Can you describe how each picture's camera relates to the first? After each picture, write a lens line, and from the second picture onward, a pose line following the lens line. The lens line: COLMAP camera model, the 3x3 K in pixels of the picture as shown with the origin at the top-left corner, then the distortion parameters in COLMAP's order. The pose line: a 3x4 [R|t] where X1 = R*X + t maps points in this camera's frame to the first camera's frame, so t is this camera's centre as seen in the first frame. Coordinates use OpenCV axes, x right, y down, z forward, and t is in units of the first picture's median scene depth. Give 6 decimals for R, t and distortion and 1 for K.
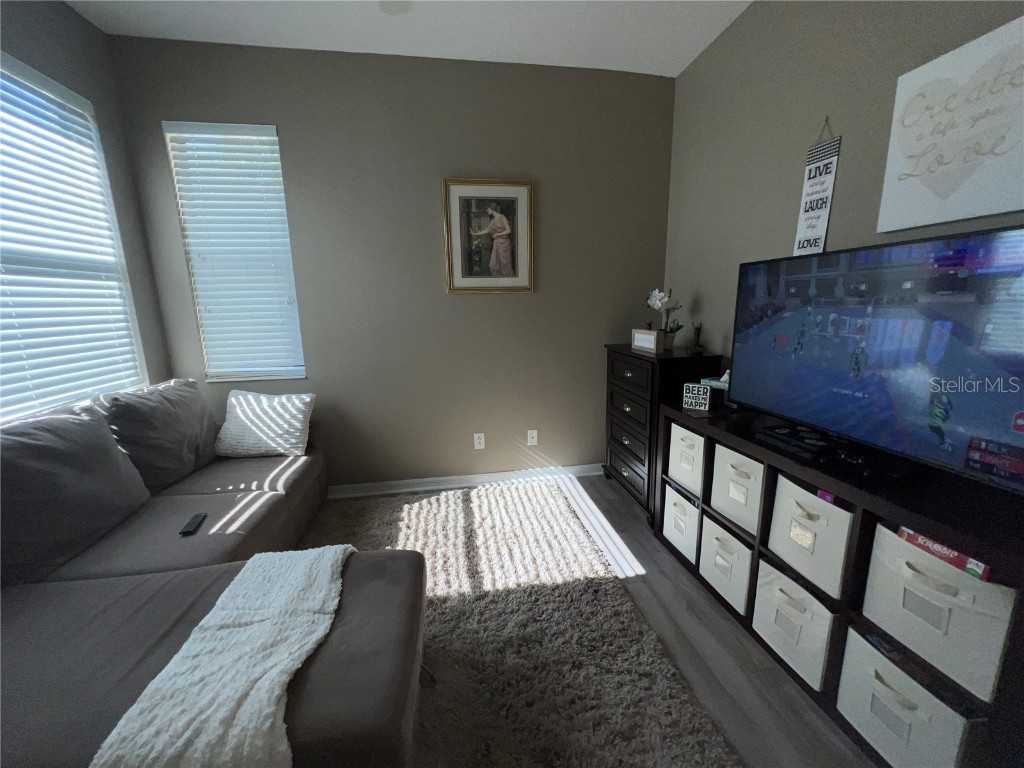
lens RADIAL K [[409.0, 0, 511.2], [0, 409.0, 385.2], [0, 0, 1]] dist [-0.001388, 0.000123]
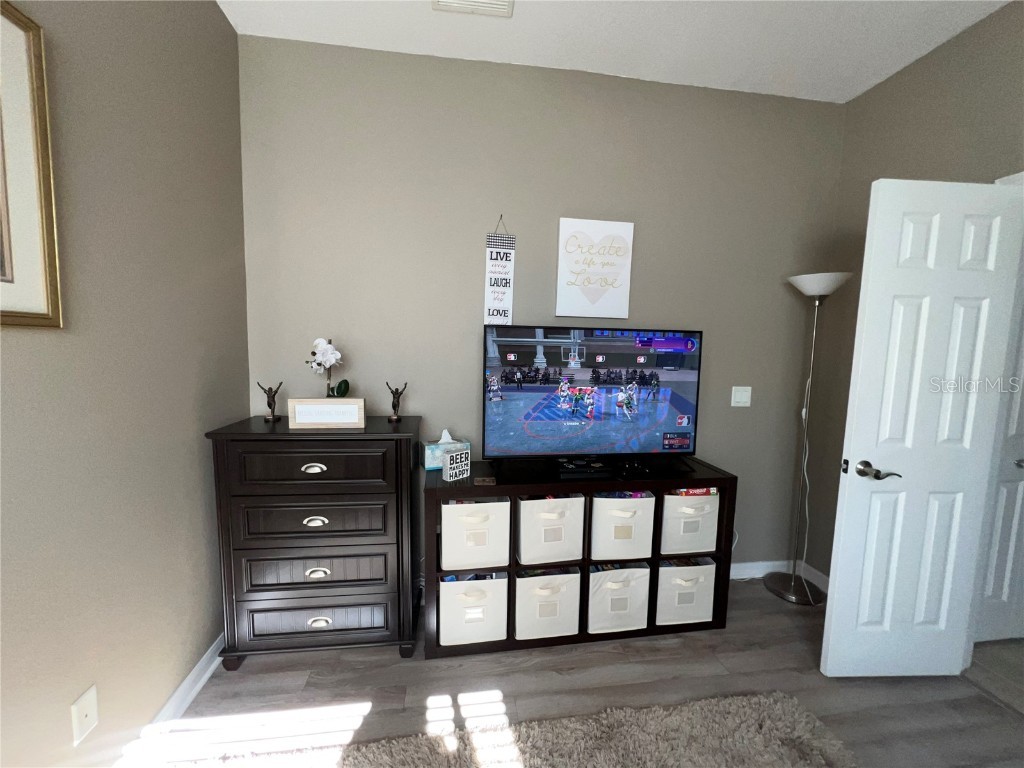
lens RADIAL K [[411.3, 0, 510.6], [0, 411.3, 386.2], [0, 0, 1]] dist [-0.001377, -0.000652]
pose [[0.022553, -0.080680, 0.996485, -0.509951], [0.172384, 0.982123, 0.075615, -0.226627], [-0.984772, 0.170073, 0.036058, 0.987691]]
